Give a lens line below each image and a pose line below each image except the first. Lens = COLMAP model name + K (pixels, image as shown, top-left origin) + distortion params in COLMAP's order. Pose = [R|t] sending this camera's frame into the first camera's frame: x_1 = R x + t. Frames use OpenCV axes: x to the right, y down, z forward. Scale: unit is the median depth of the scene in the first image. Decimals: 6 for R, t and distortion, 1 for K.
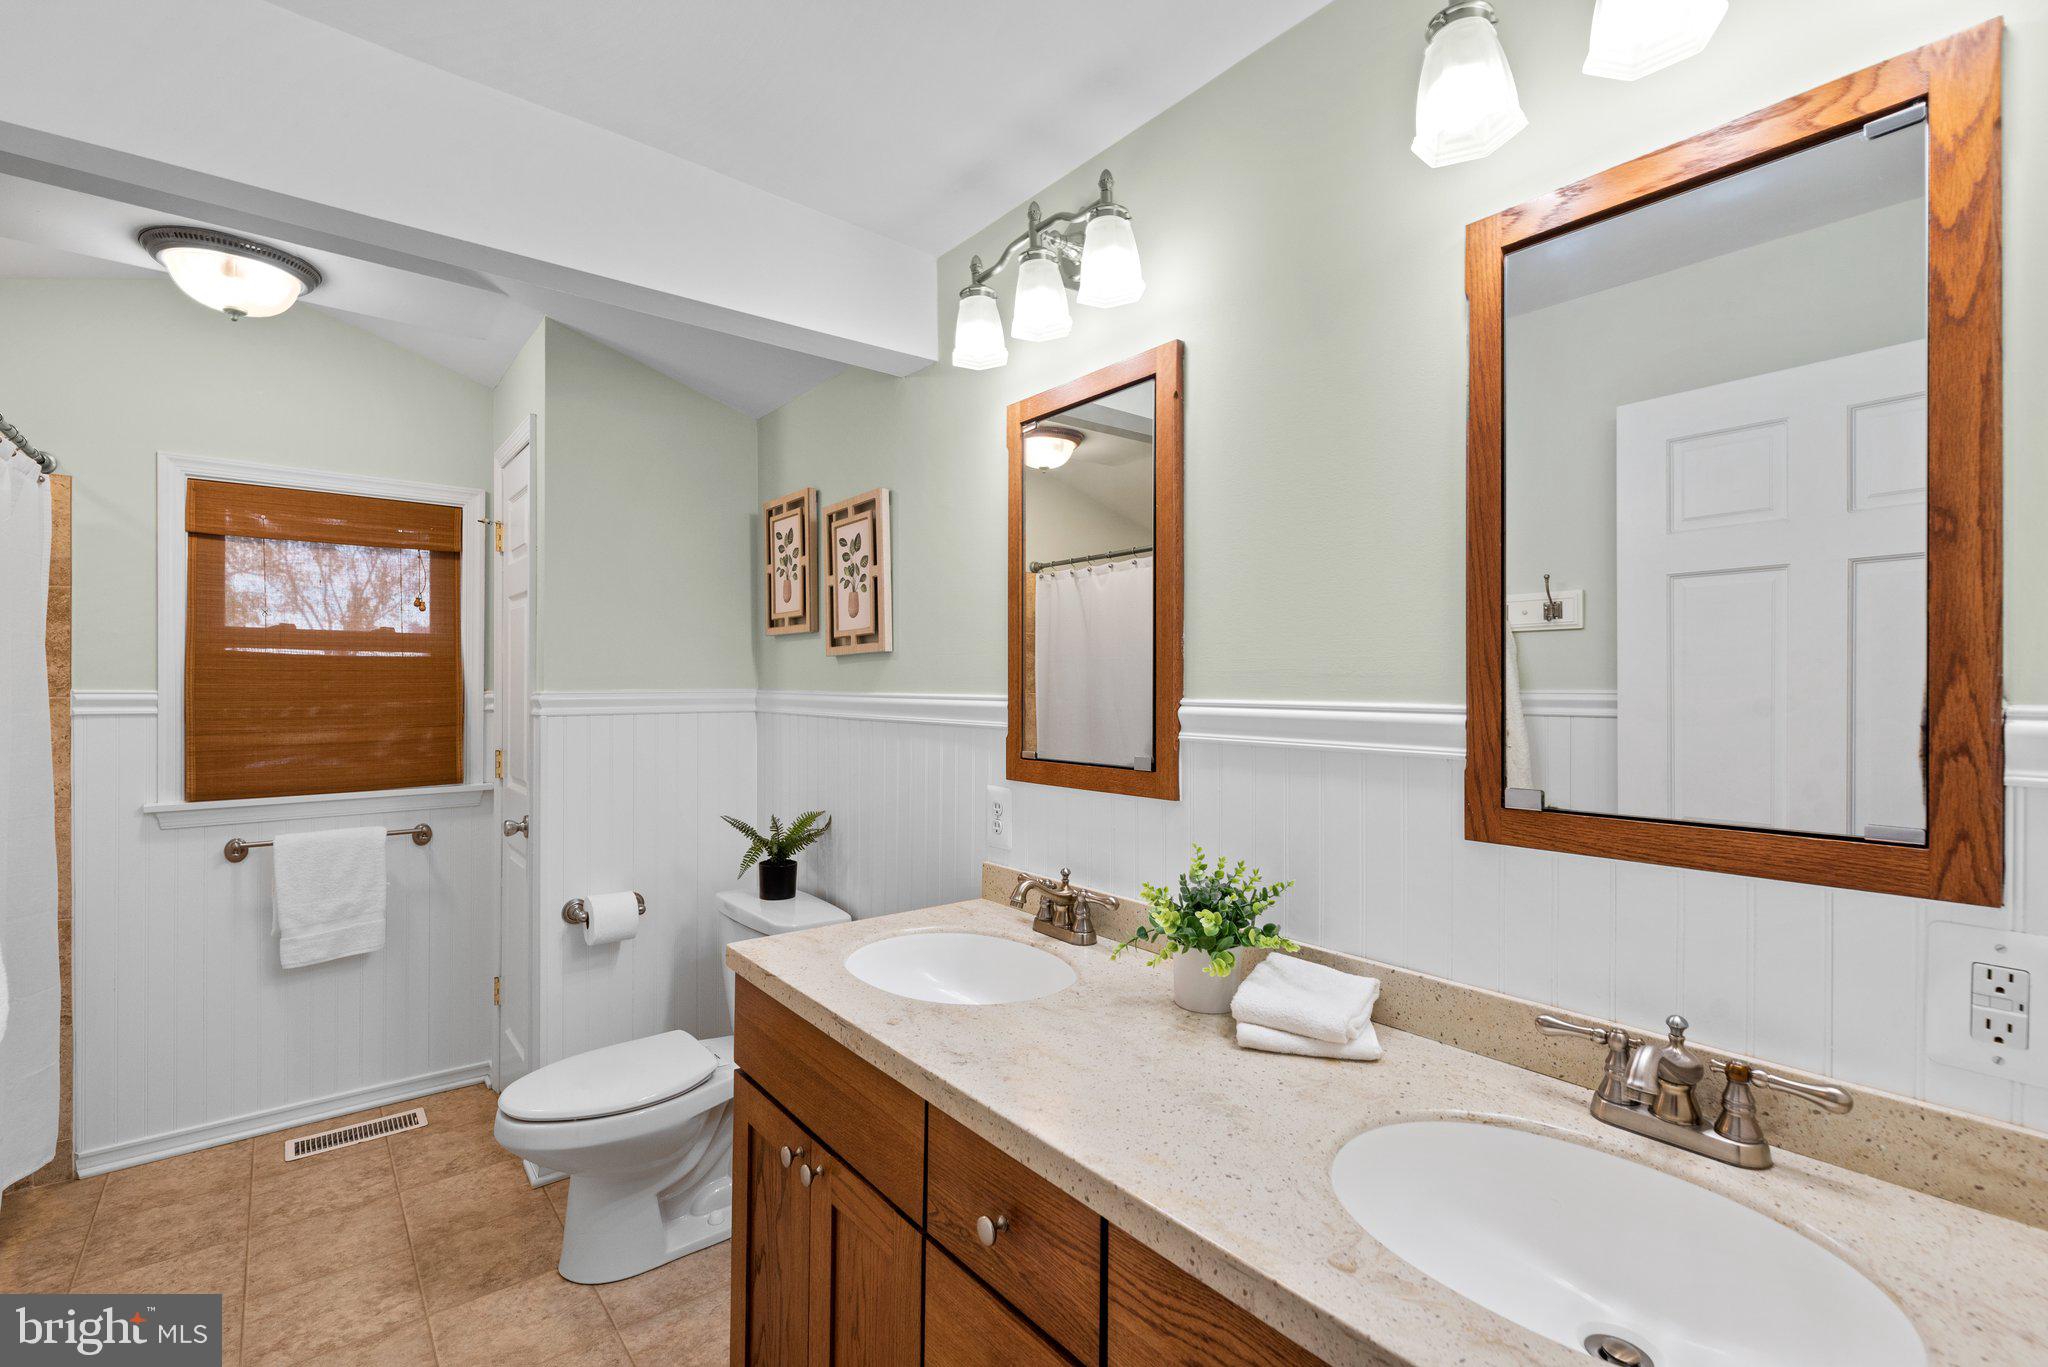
lens RADIAL K [[916.8, 0, 1036.3], [0, 916.8, 685.9], [0, 0, 1]] dist [0.000920, -0.000633]
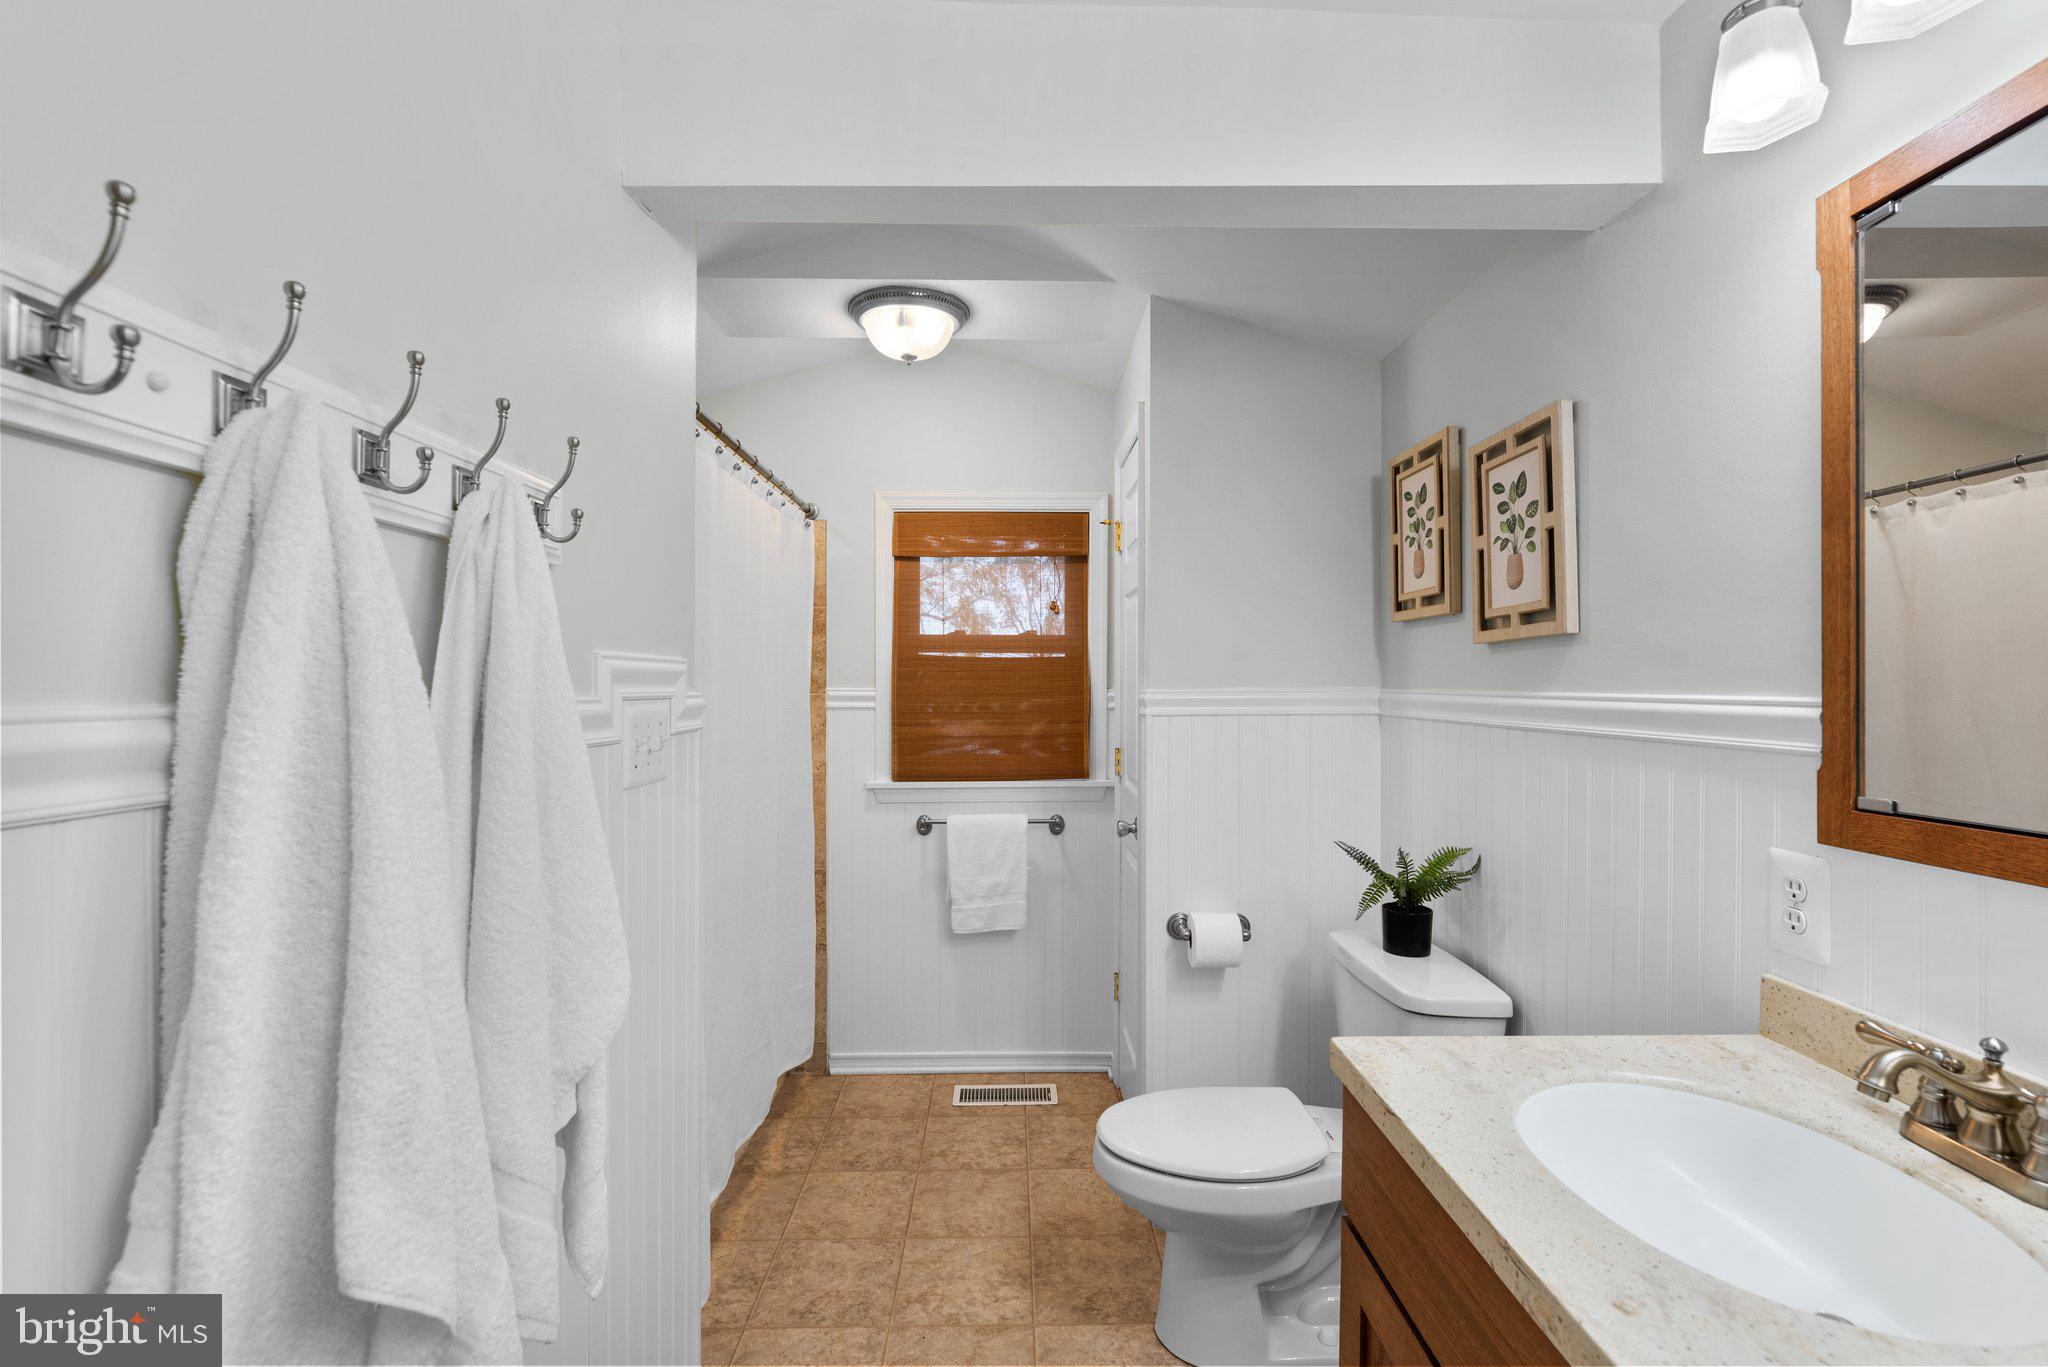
lens RADIAL K [[916.8, 0, 1019.1], [0, 916.8, 686.3], [0, 0, 1]] dist [0.000920, -0.000633]
pose [[0.779279, -0.000795, -0.626676, -0.048181], [0.001682, 0.999998, 0.000823, 0.001460], [0.626675, -0.001695, 0.779279, 0.179541]]
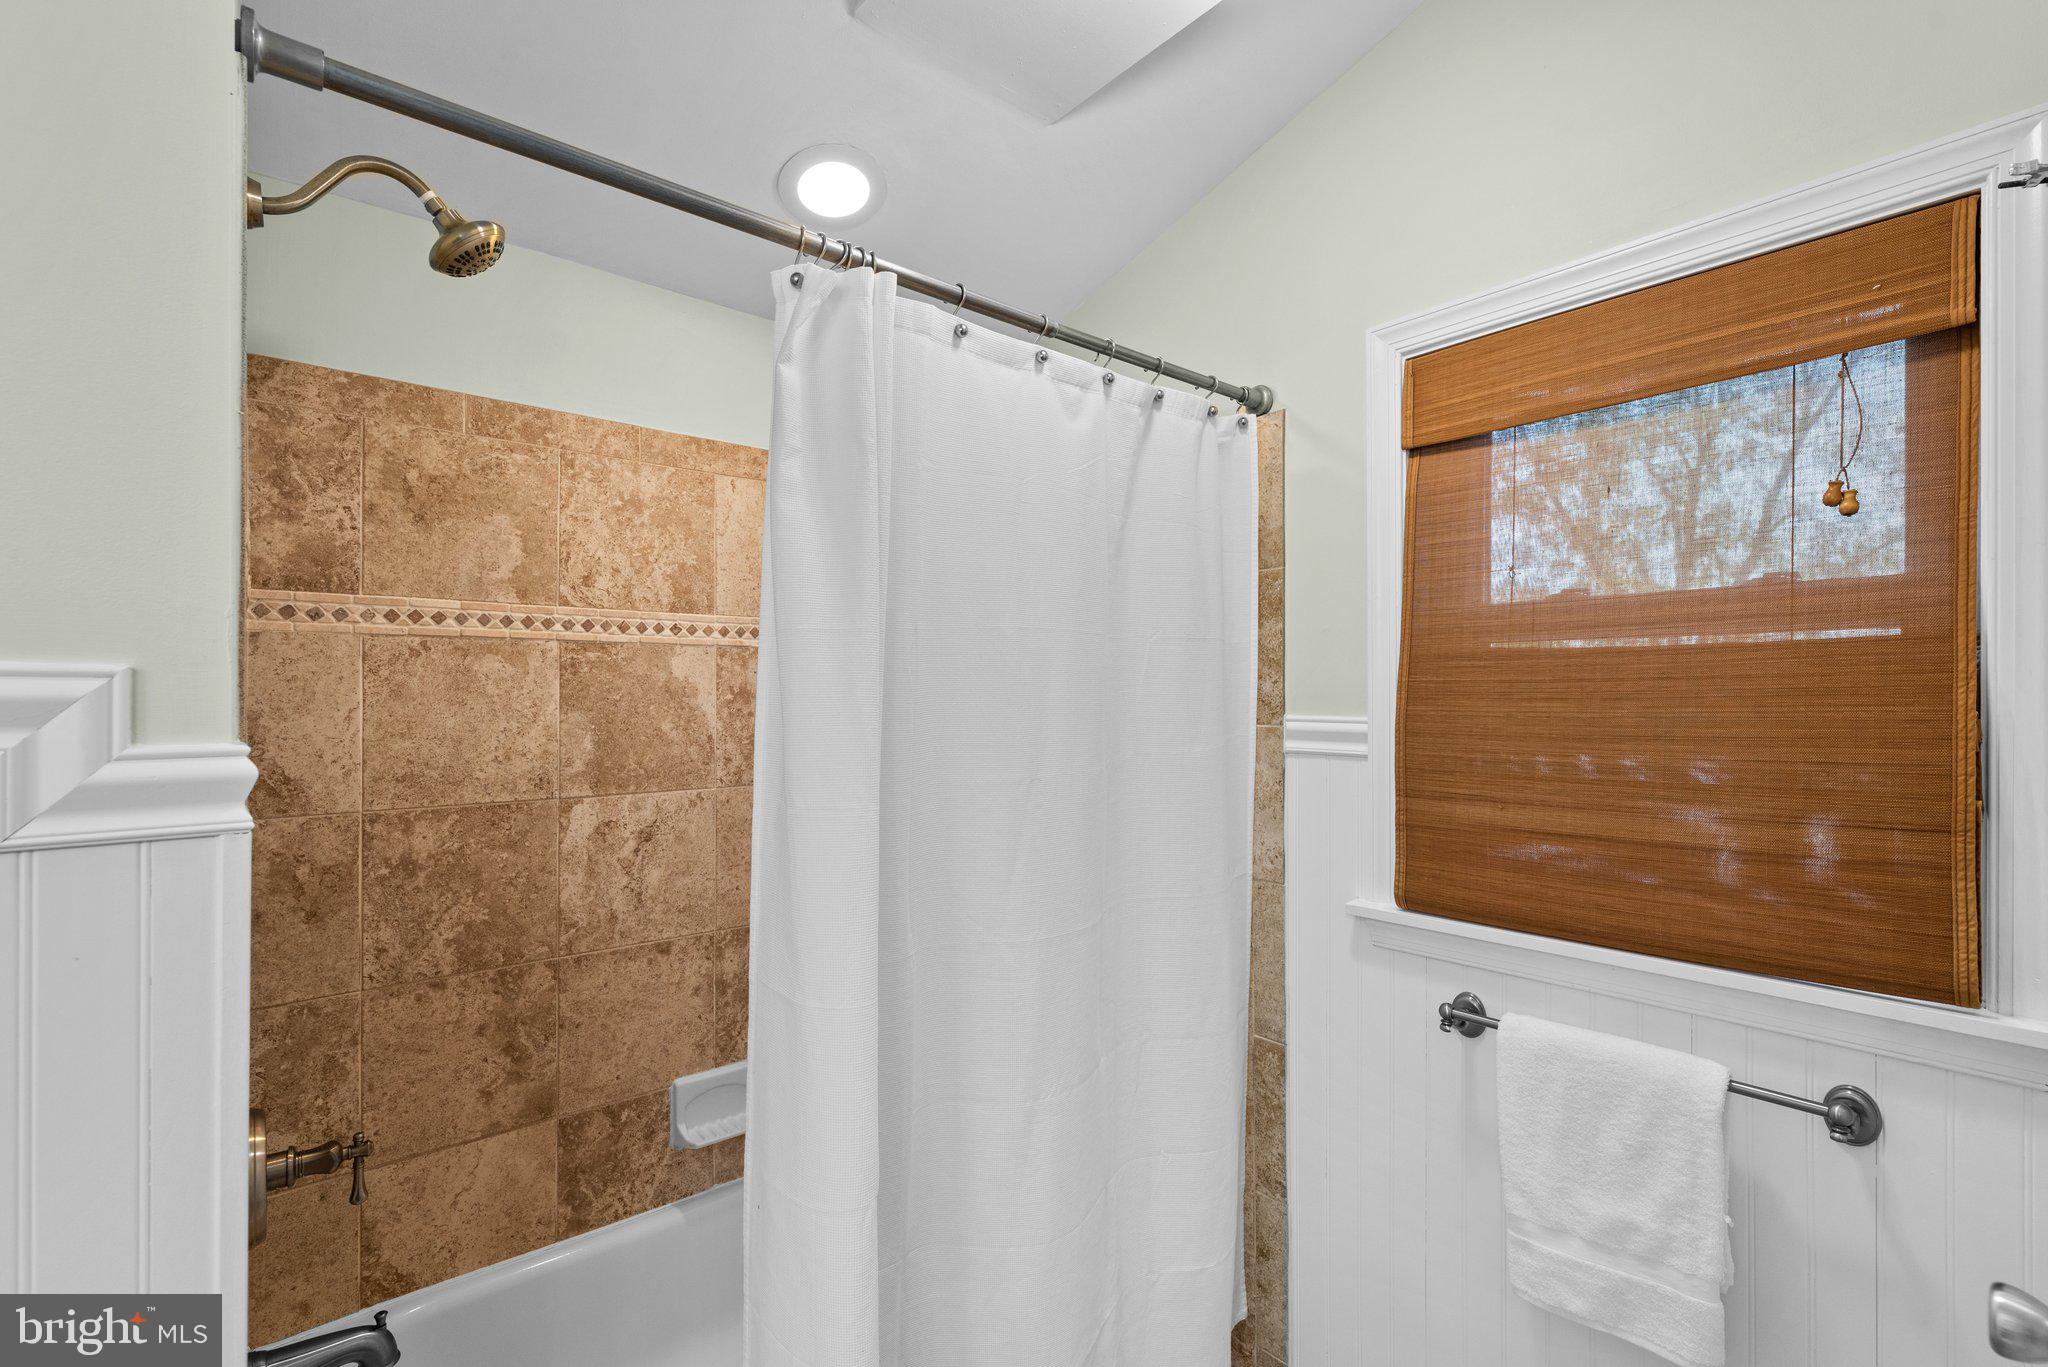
lens RADIAL K [[916.8, 0, 1014.4], [0, 916.8, 683.7], [0, 0, 1]] dist [0.000920, -0.000633]
pose [[-0.011798, -0.005019, -0.999918, -0.358185], [0.016362, 0.999853, -0.005212, -0.019630], [0.999797, -0.016422, -0.011714, 0.813200]]
